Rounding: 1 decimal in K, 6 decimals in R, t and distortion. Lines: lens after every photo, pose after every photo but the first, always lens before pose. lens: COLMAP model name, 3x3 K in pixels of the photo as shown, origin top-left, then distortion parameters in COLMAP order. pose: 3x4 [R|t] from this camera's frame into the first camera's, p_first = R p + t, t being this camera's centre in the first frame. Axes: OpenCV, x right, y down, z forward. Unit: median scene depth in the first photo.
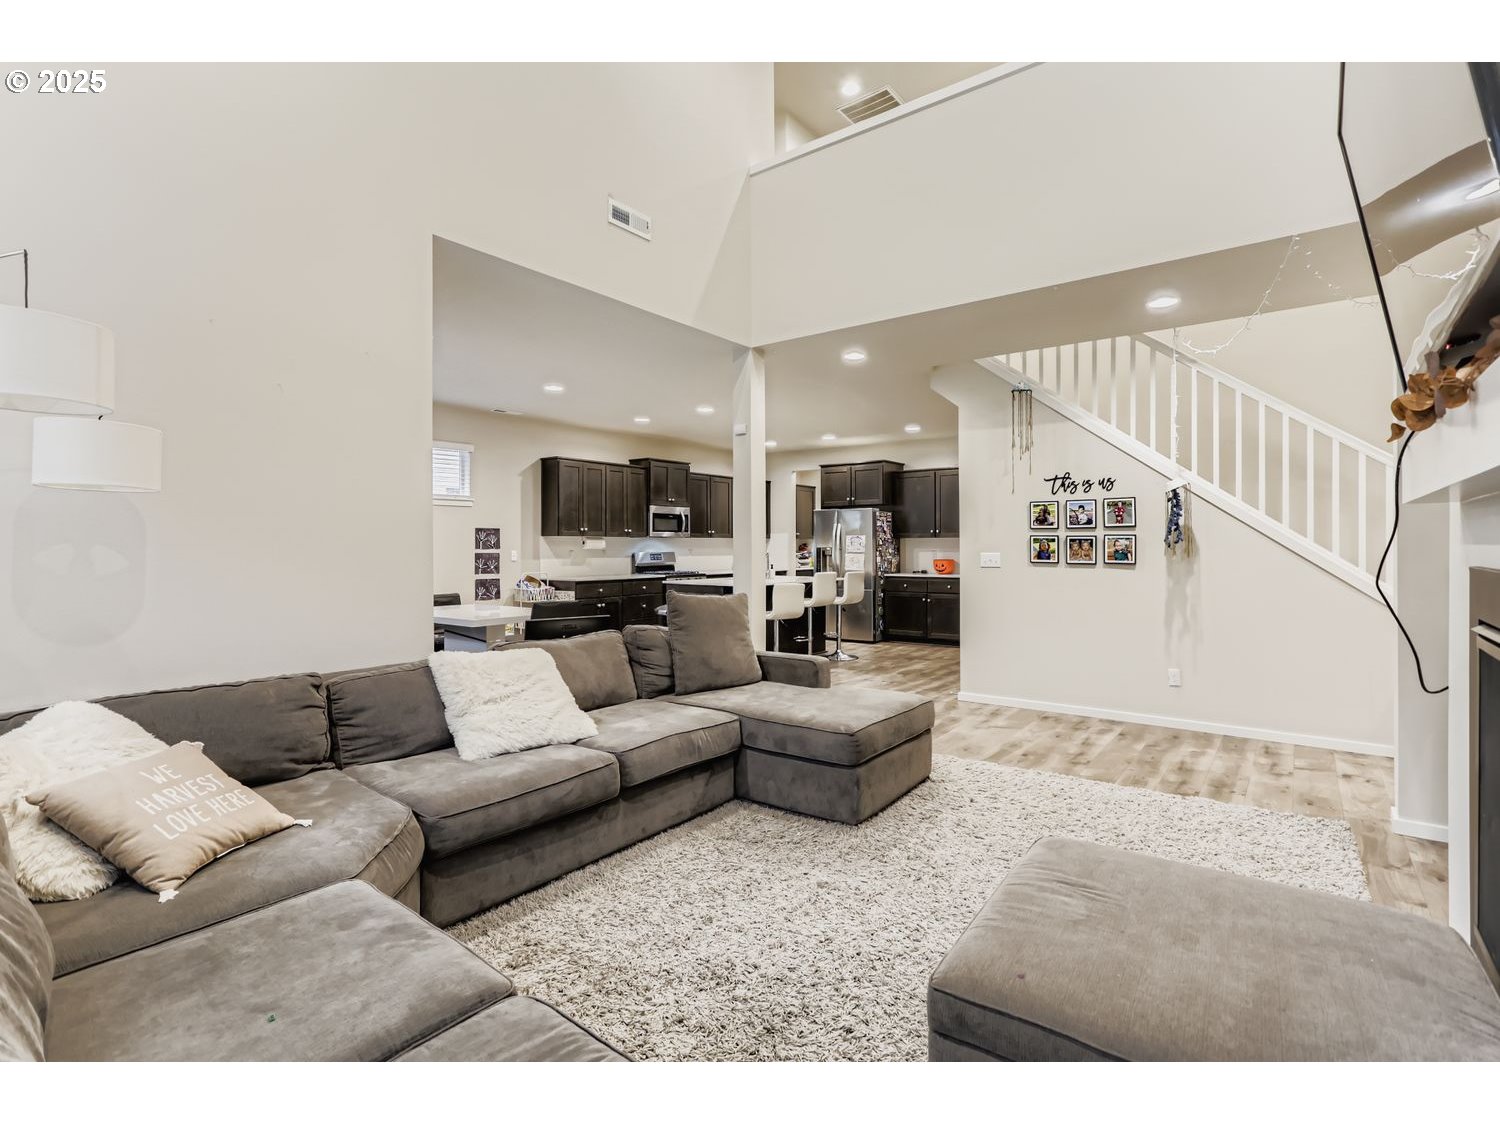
lens RADIAL K [[726.4, 0, 747.3], [0, 726.4, 553.4], [0, 0, 1]] dist [-0.004986, 0.000427]
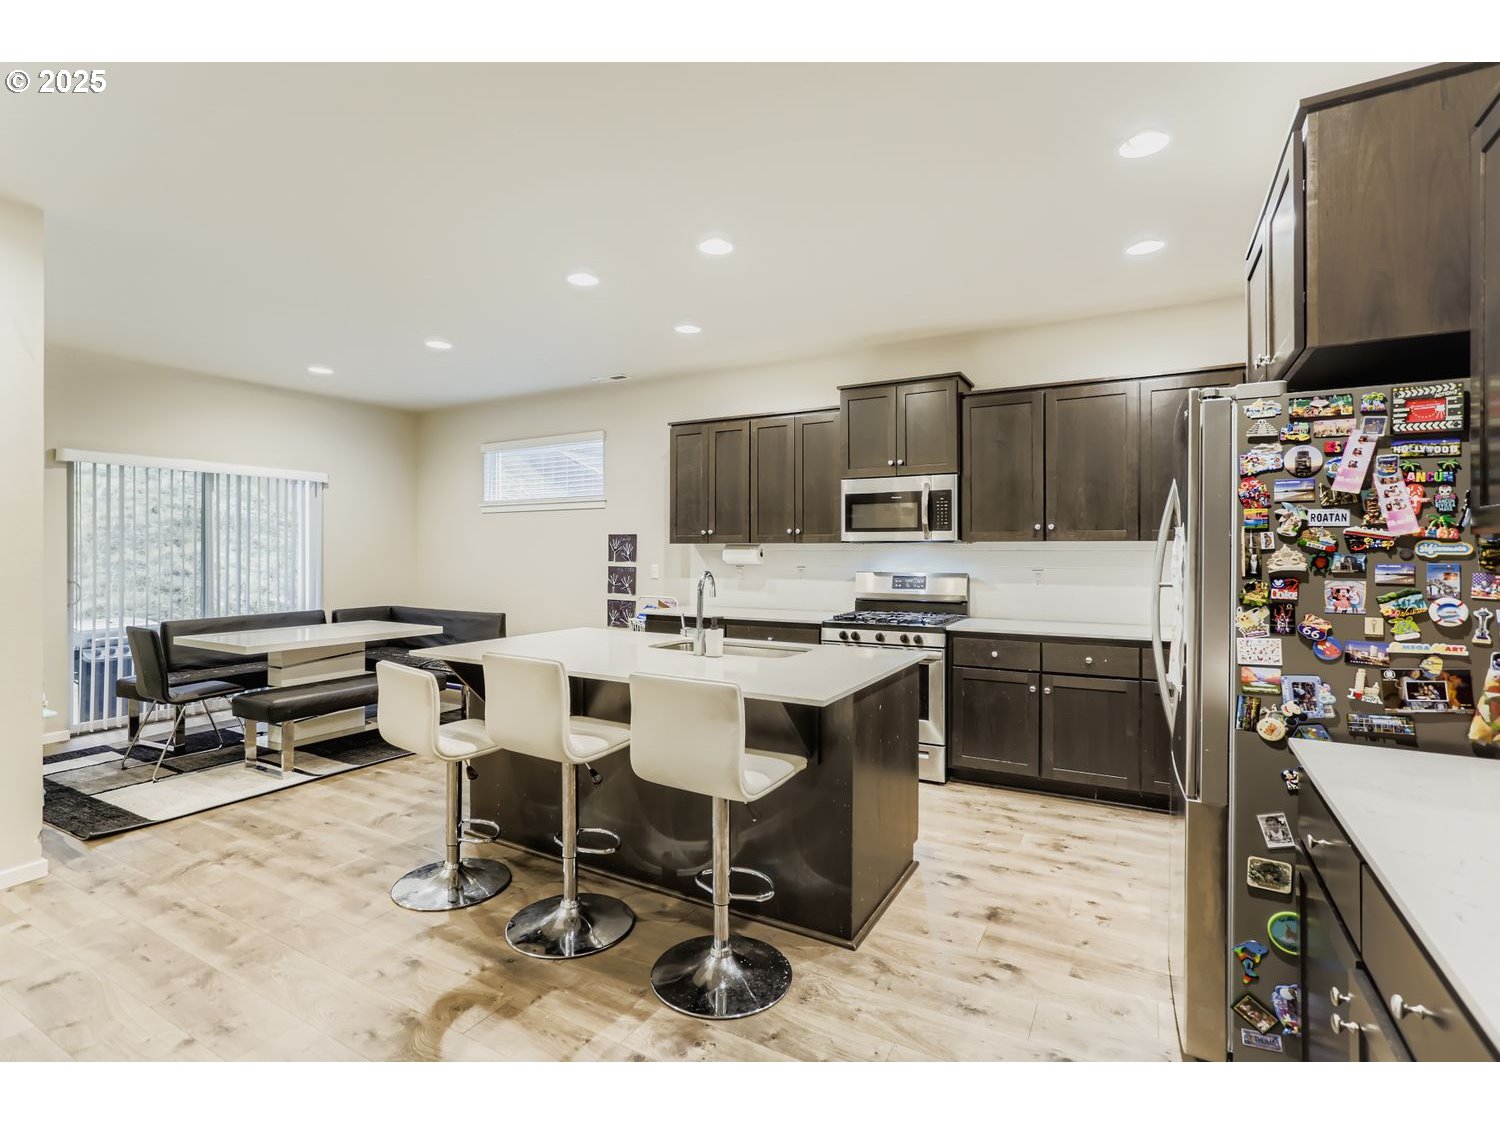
lens RADIAL K [[726.4, 0, 746.2], [0, 726.4, 552.3], [0, 0, 1]] dist [-0.004986, 0.000427]
pose [[0.130538, 0.007970, -0.991411, 0.420056], [-0.008307, 0.999941, 0.006945, -0.021990], [0.991408, 0.007329, 0.130597, 1.023084]]
